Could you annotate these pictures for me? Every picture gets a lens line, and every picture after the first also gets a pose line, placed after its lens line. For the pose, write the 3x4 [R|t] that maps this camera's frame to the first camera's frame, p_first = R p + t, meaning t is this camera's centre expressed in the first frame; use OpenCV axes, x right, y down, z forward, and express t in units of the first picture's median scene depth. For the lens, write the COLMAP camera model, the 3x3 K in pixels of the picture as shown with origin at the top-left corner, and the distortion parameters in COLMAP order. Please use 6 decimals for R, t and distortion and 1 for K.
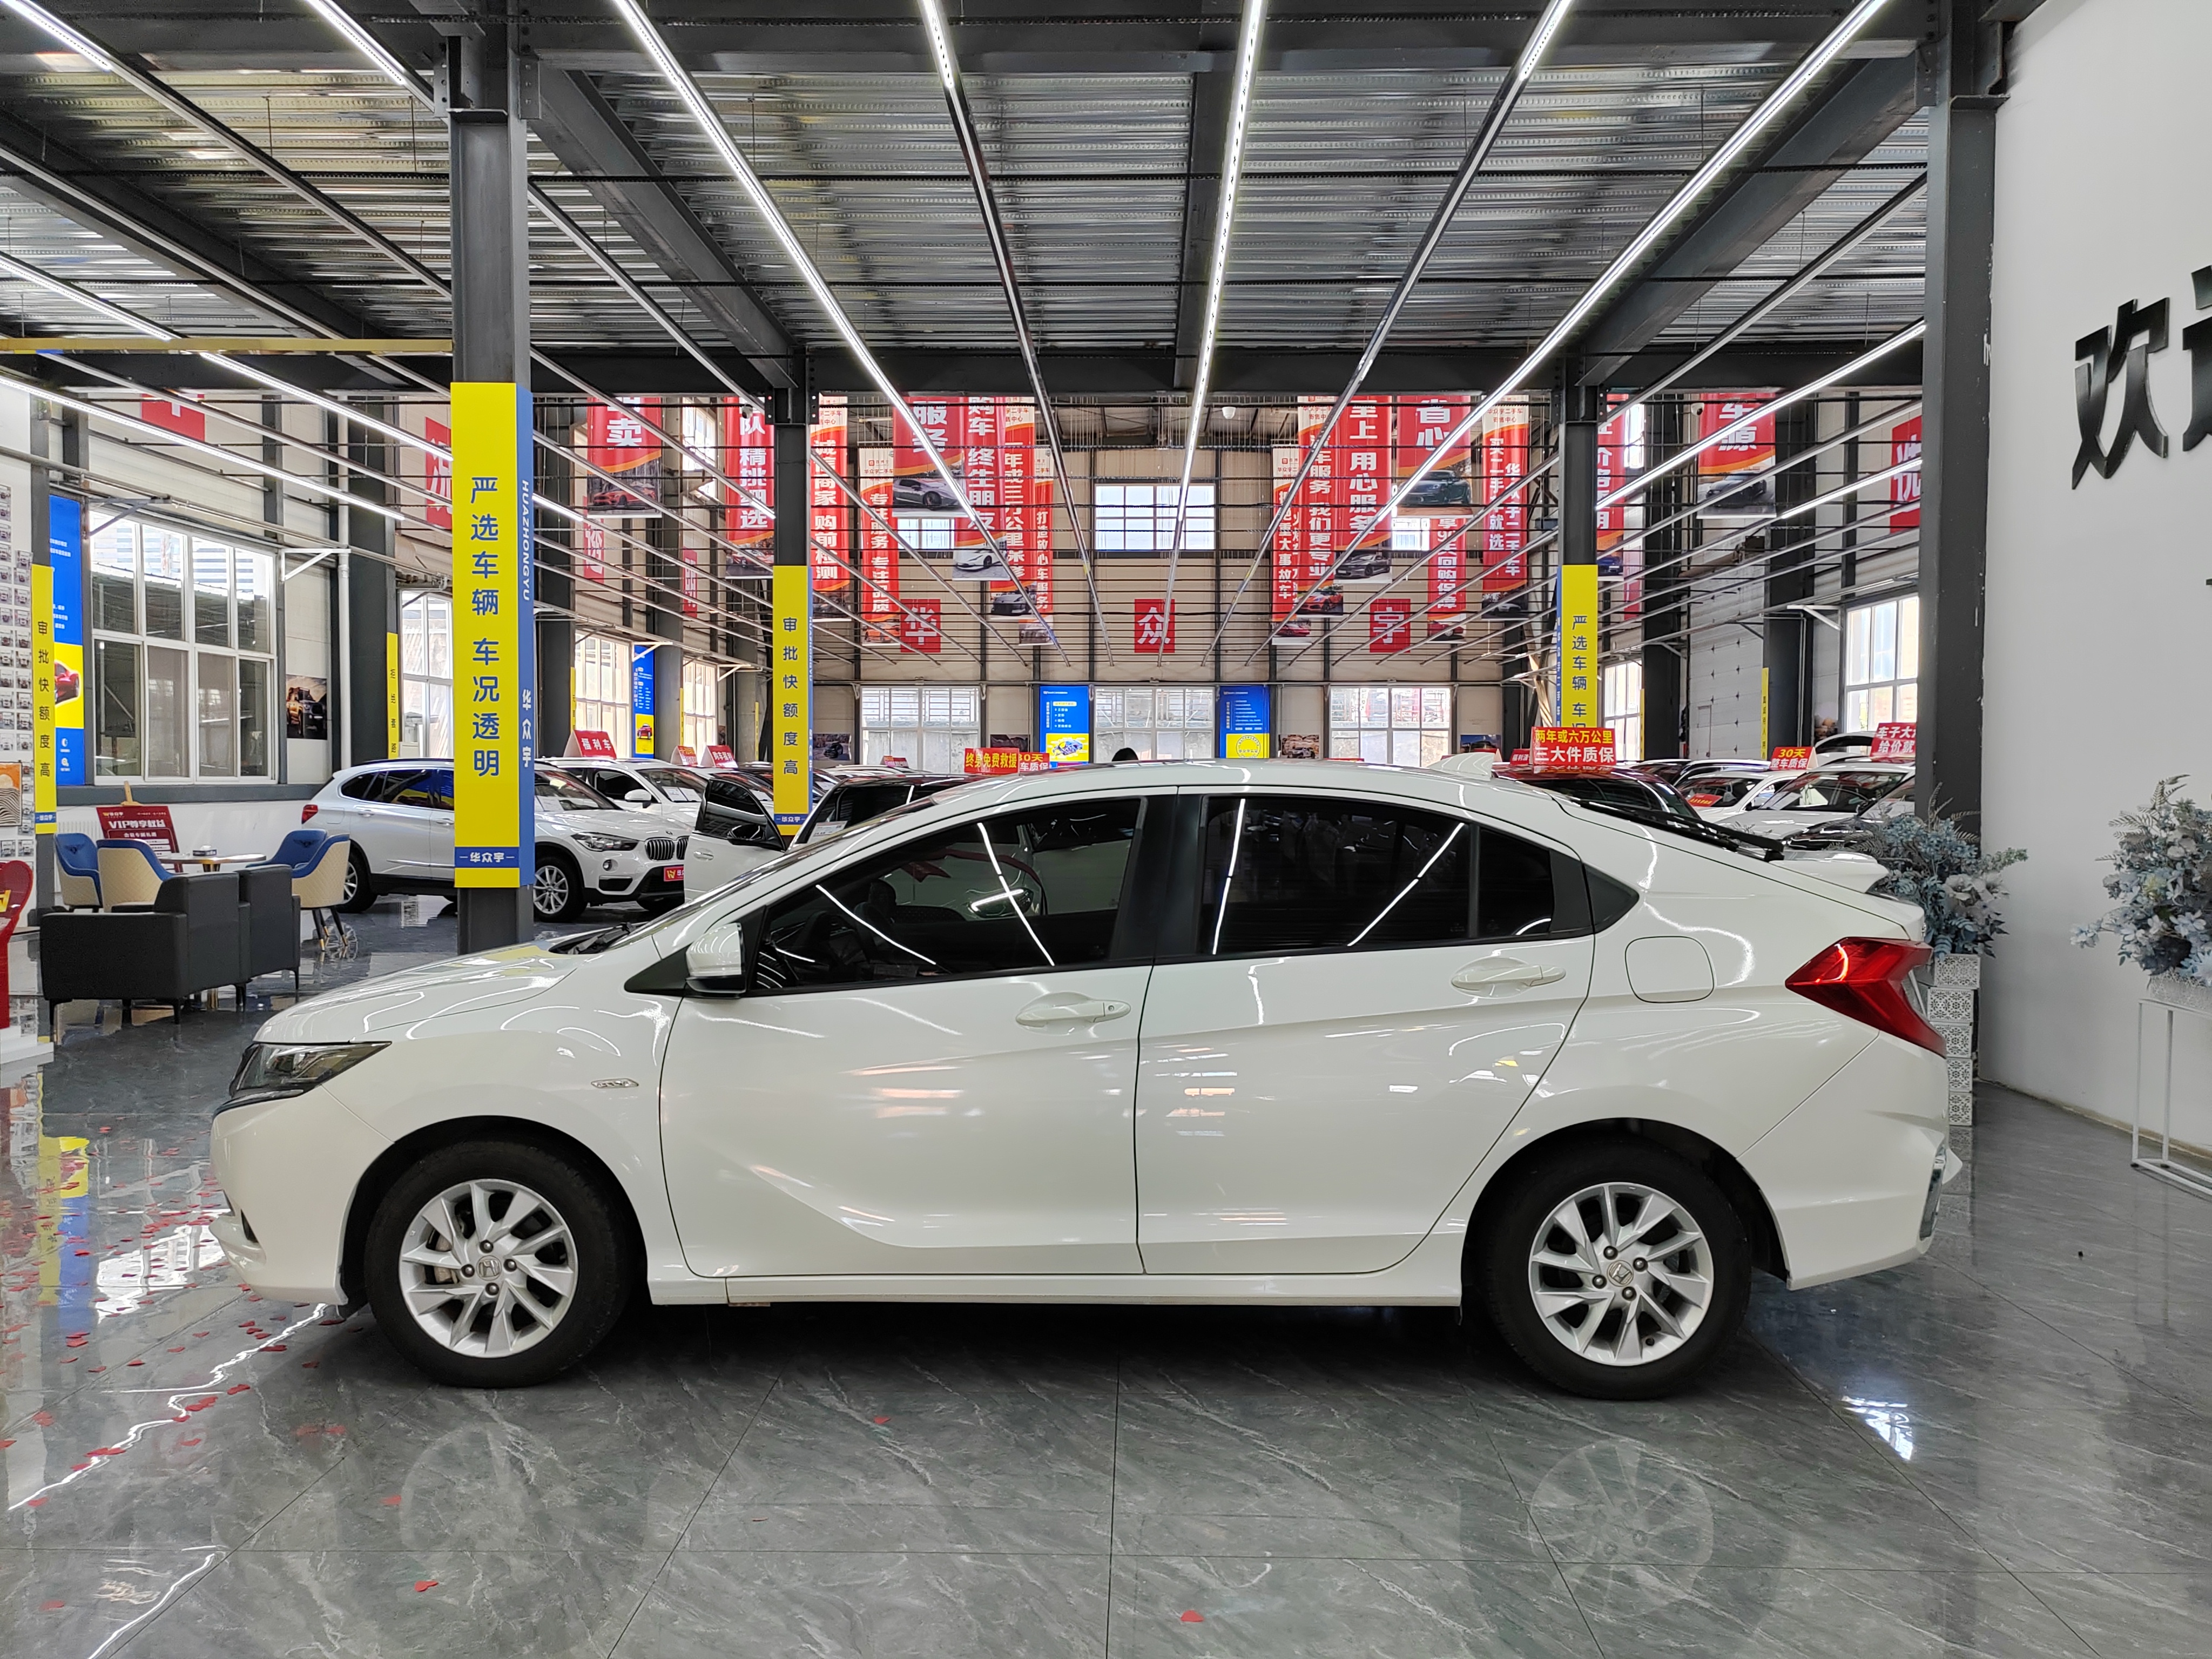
lens RADIAL K [[1705.9, 0, 1099.7], [0, 1705.9, 821.9], [0, 0, 1]] dist [0.030613, 0.003728]
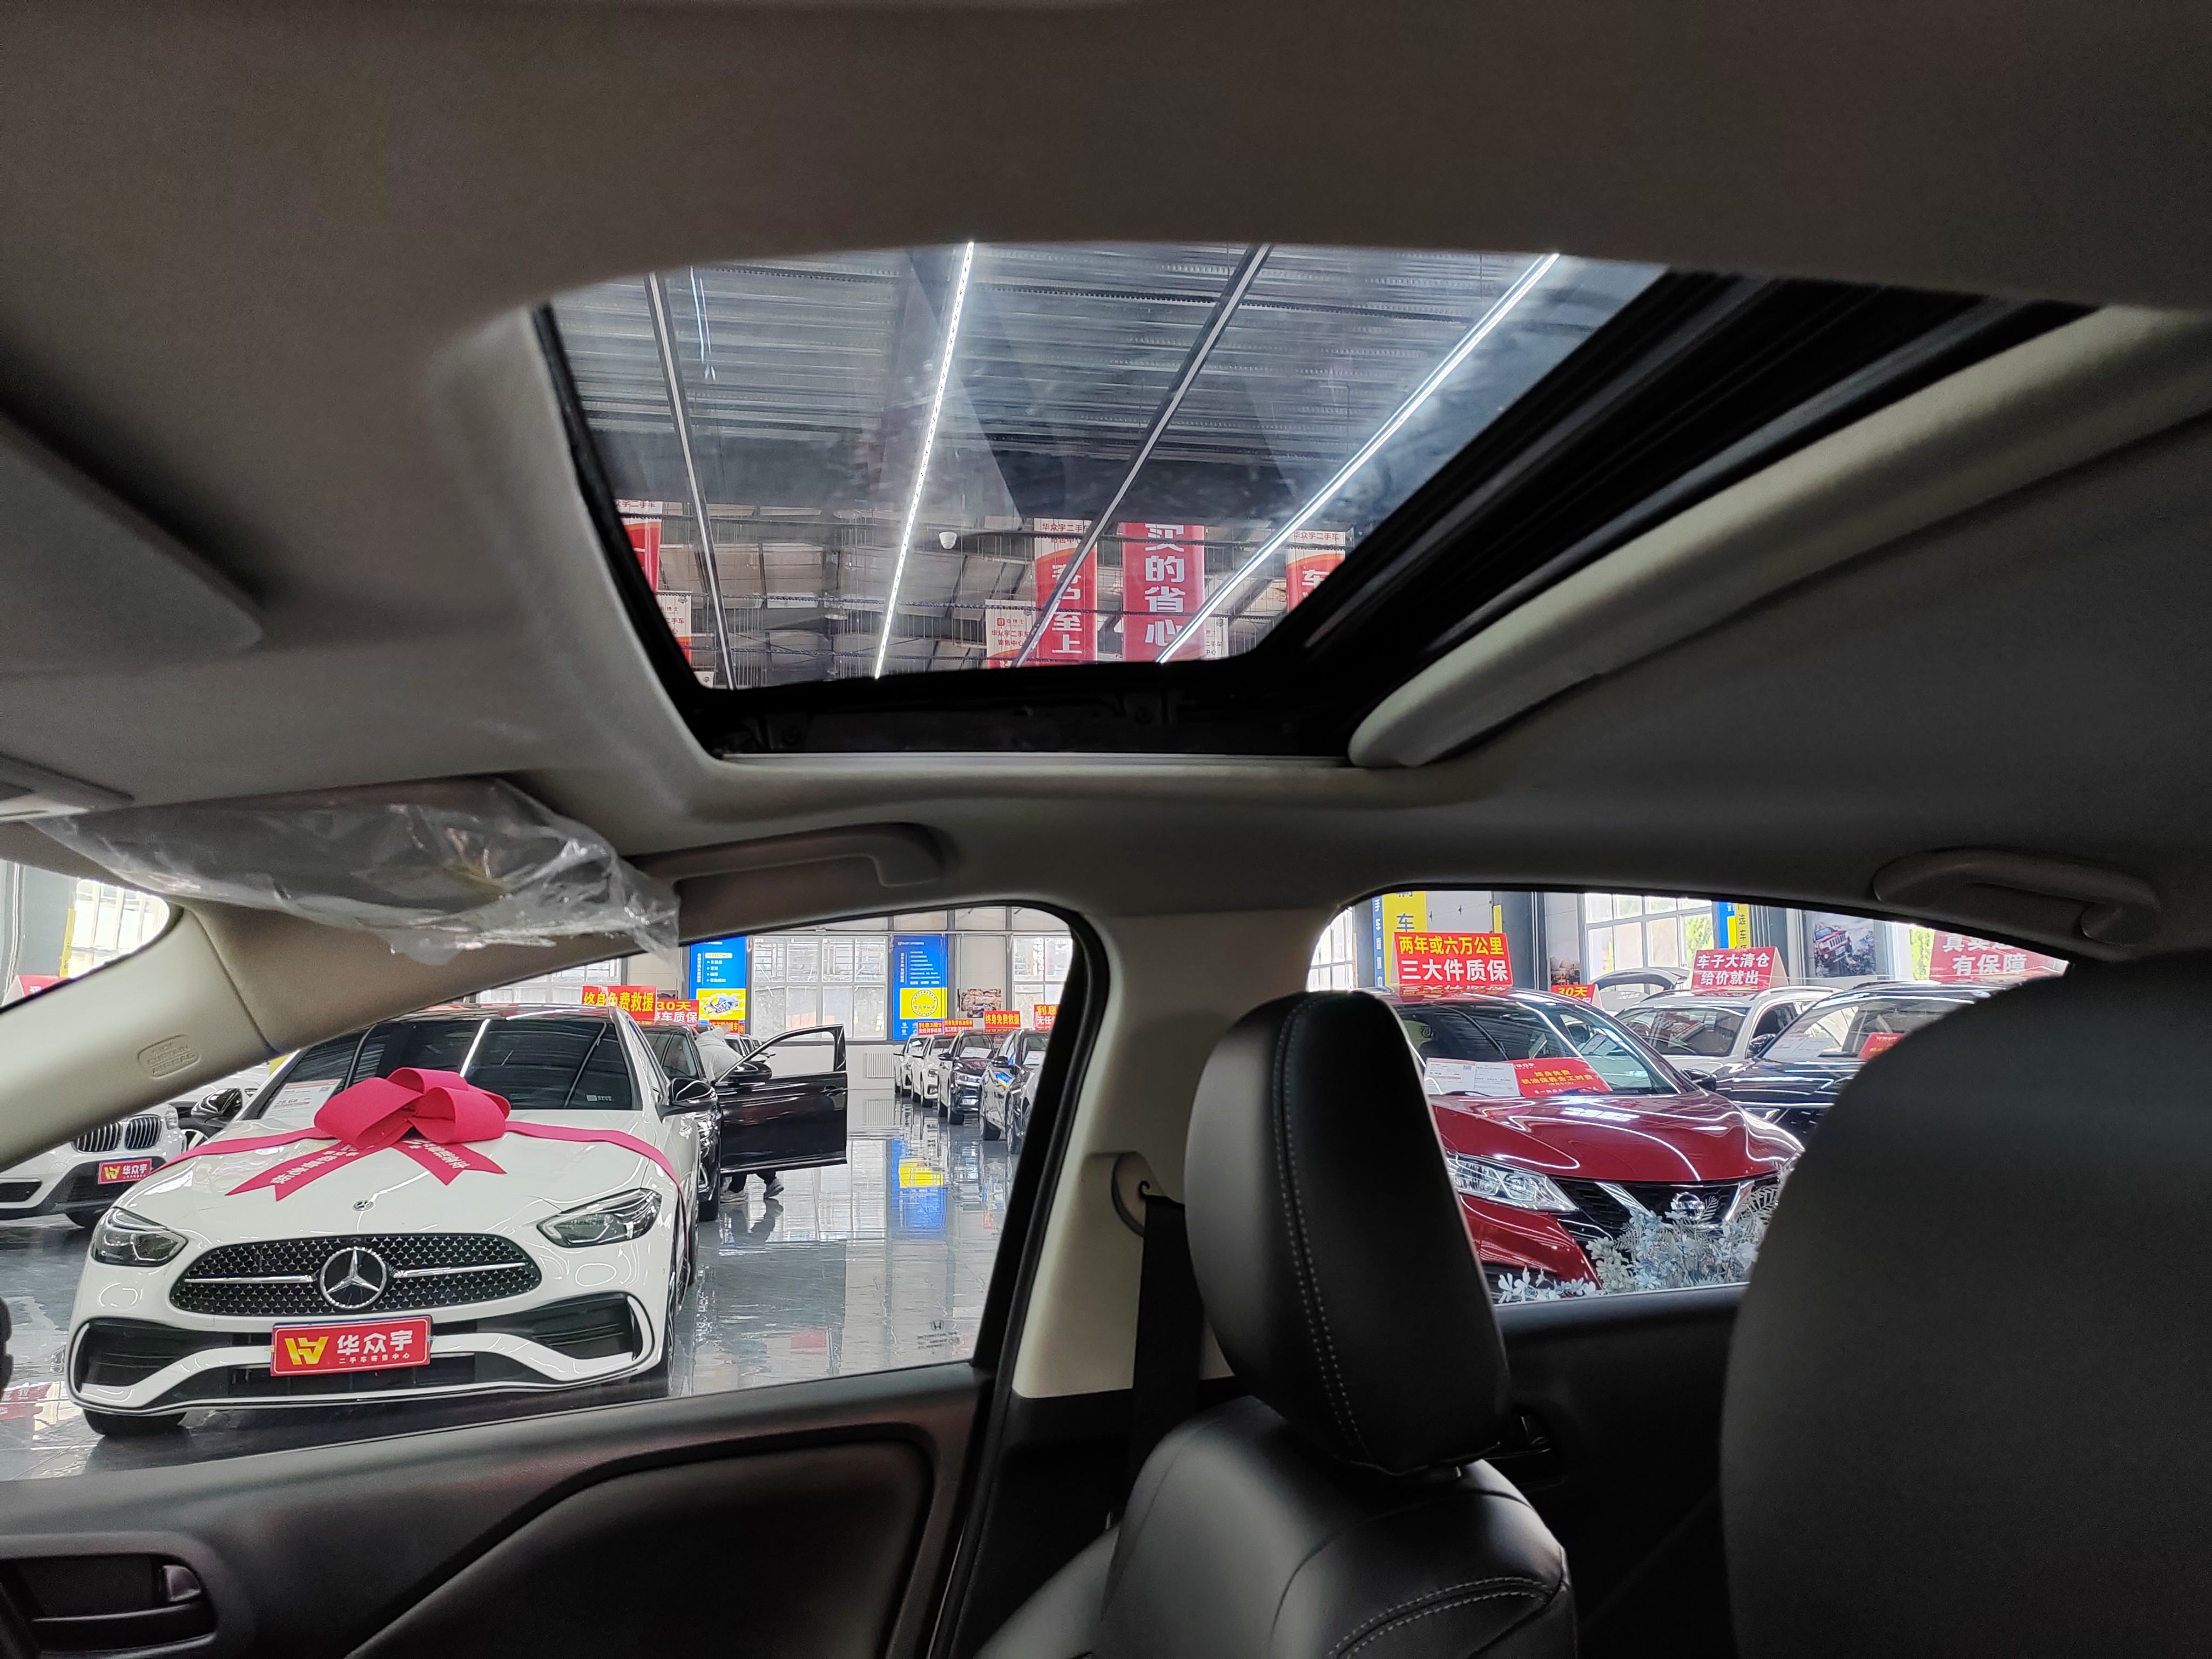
lens RADIAL K [[1685.4, 0, 1103.5], [0, 1685.4, 800.6], [0, 0, 1]] dist [0.029548, 0.006344]
pose [[0.979379, 0.018209, 0.201211, -0.005064], [0.015953, 0.985851, -0.166864, 0.003152], [-0.201403, 0.166633, 0.965231, 0.171116]]
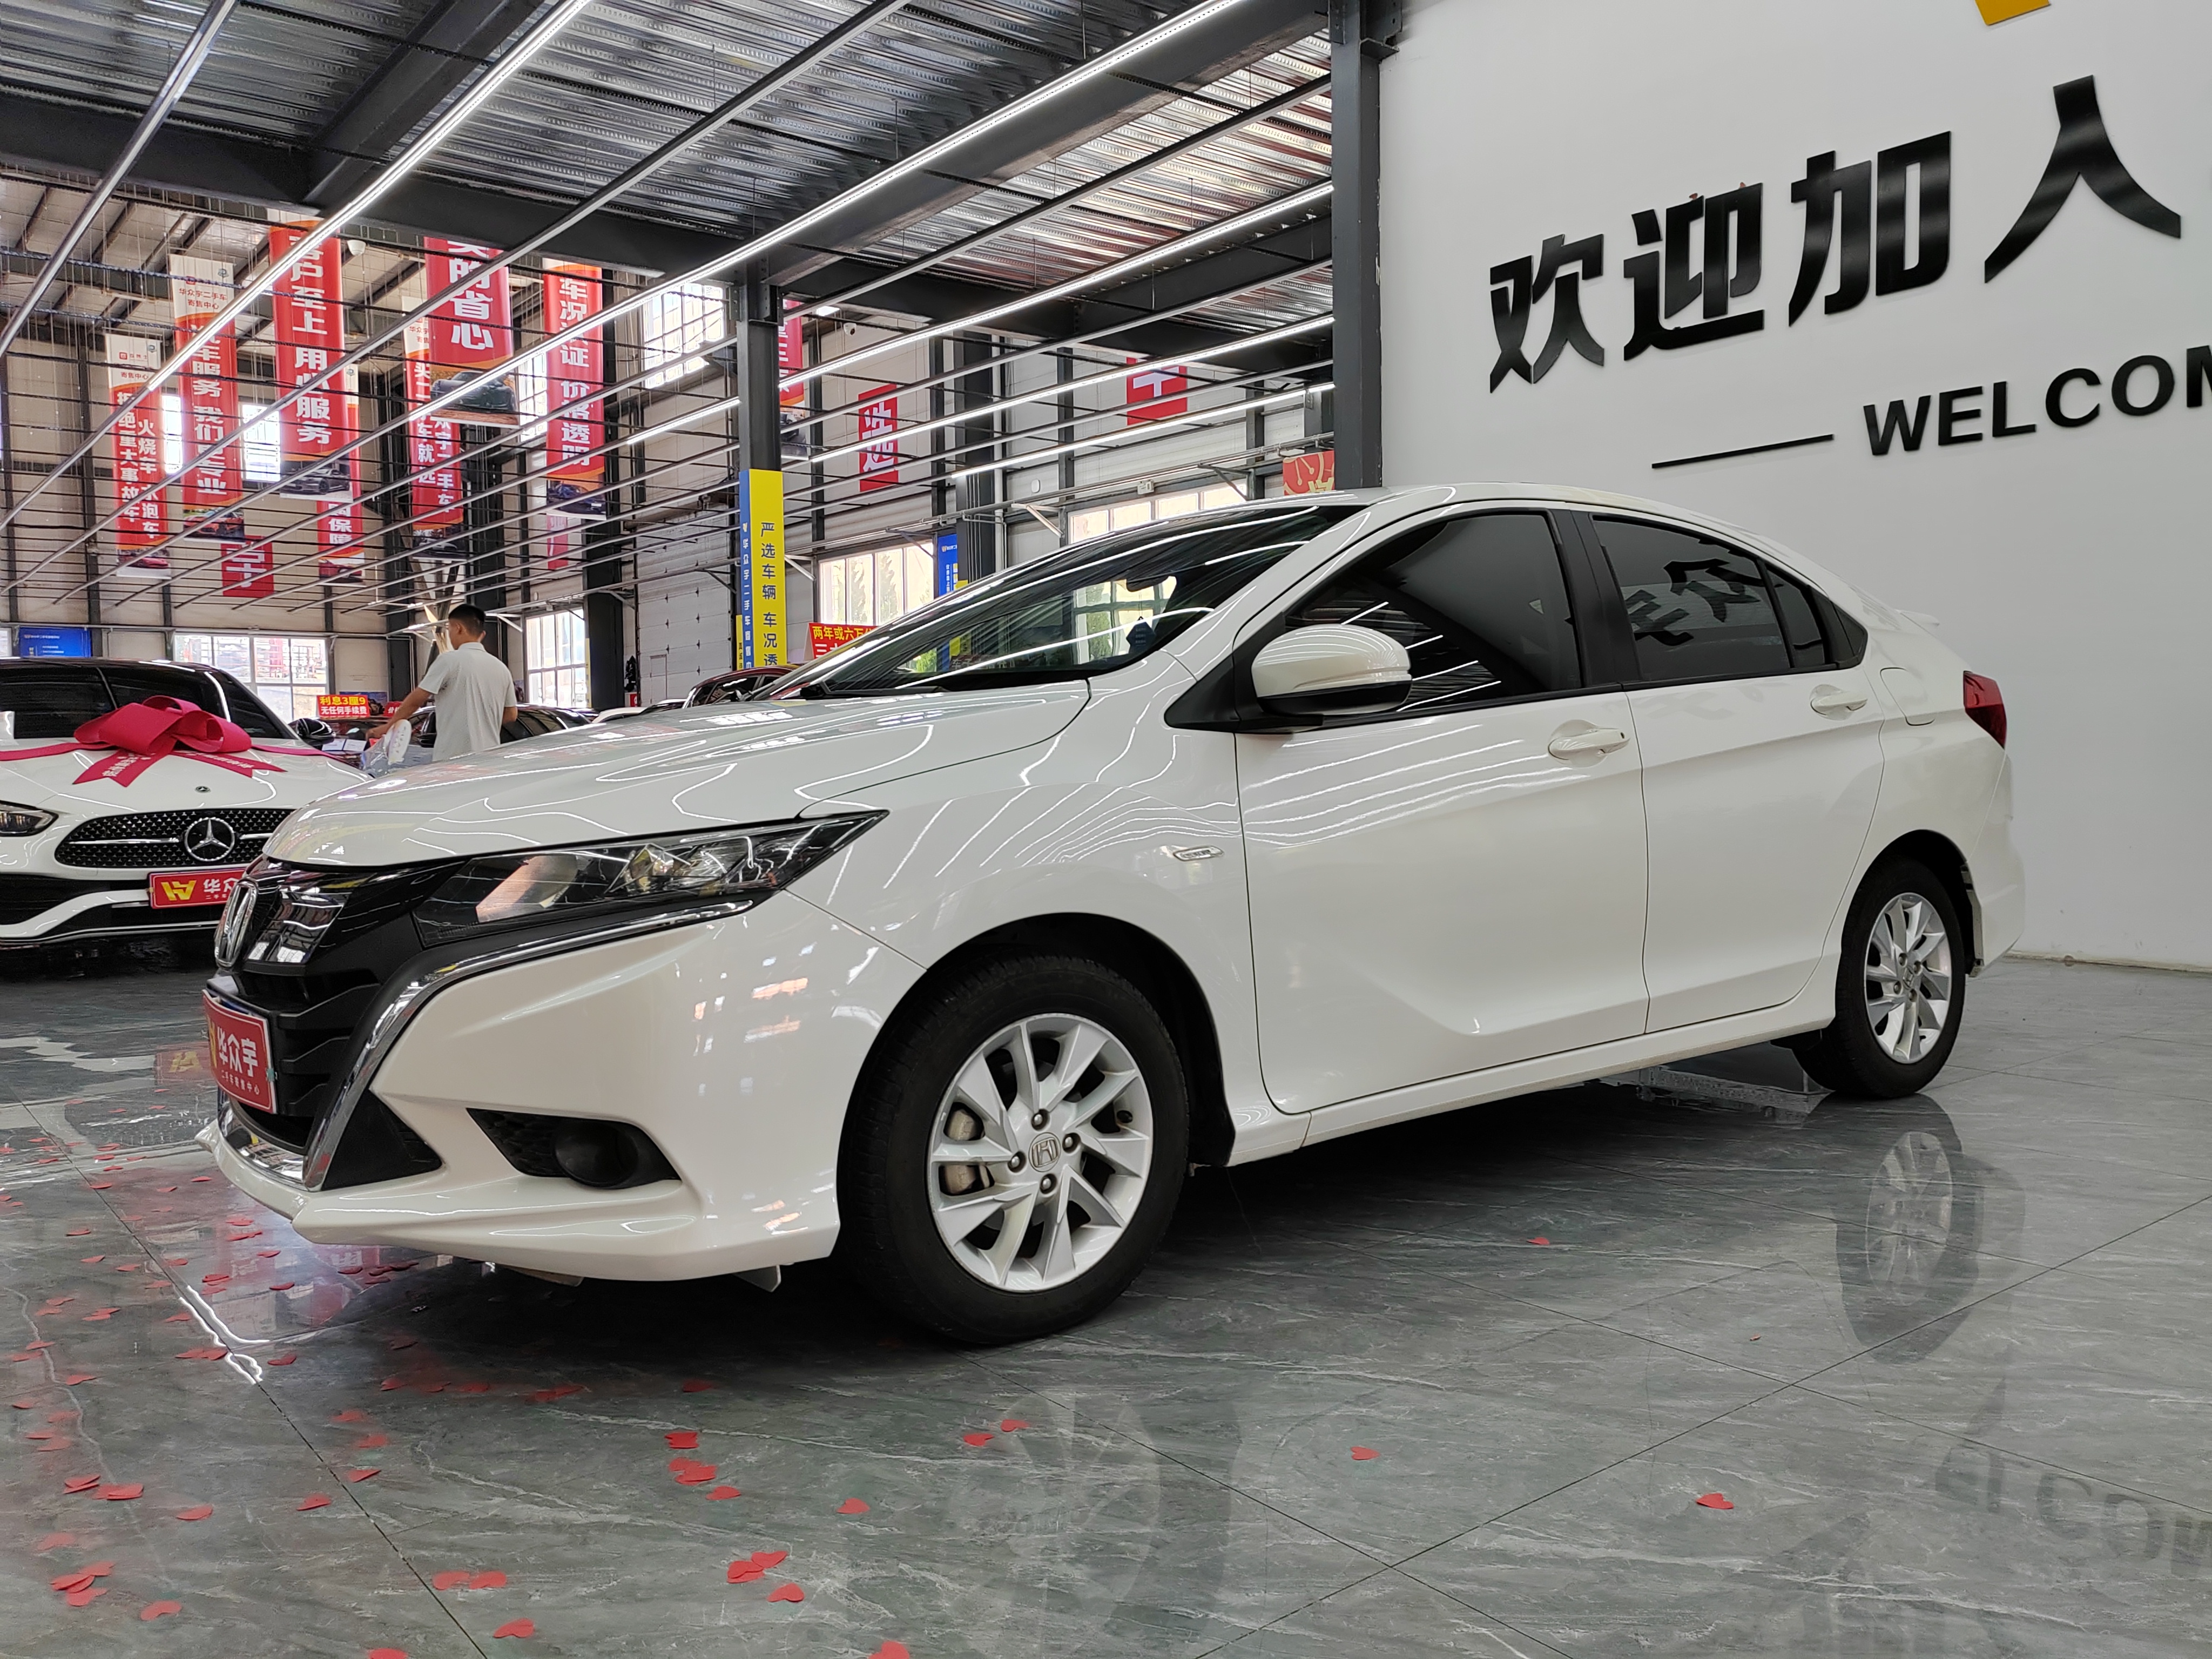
lens RADIAL K [[1705.9, 0, 1099.7], [0, 1705.9, 821.9], [0, 0, 1]] dist [0.030613, 0.003728]
pose [[0.765745, -0.040073, 0.641895, -0.124934], [0.033202, 0.999189, 0.022770, 0.020323], [-0.642287, 0.003877, 0.766454, 0.081945]]
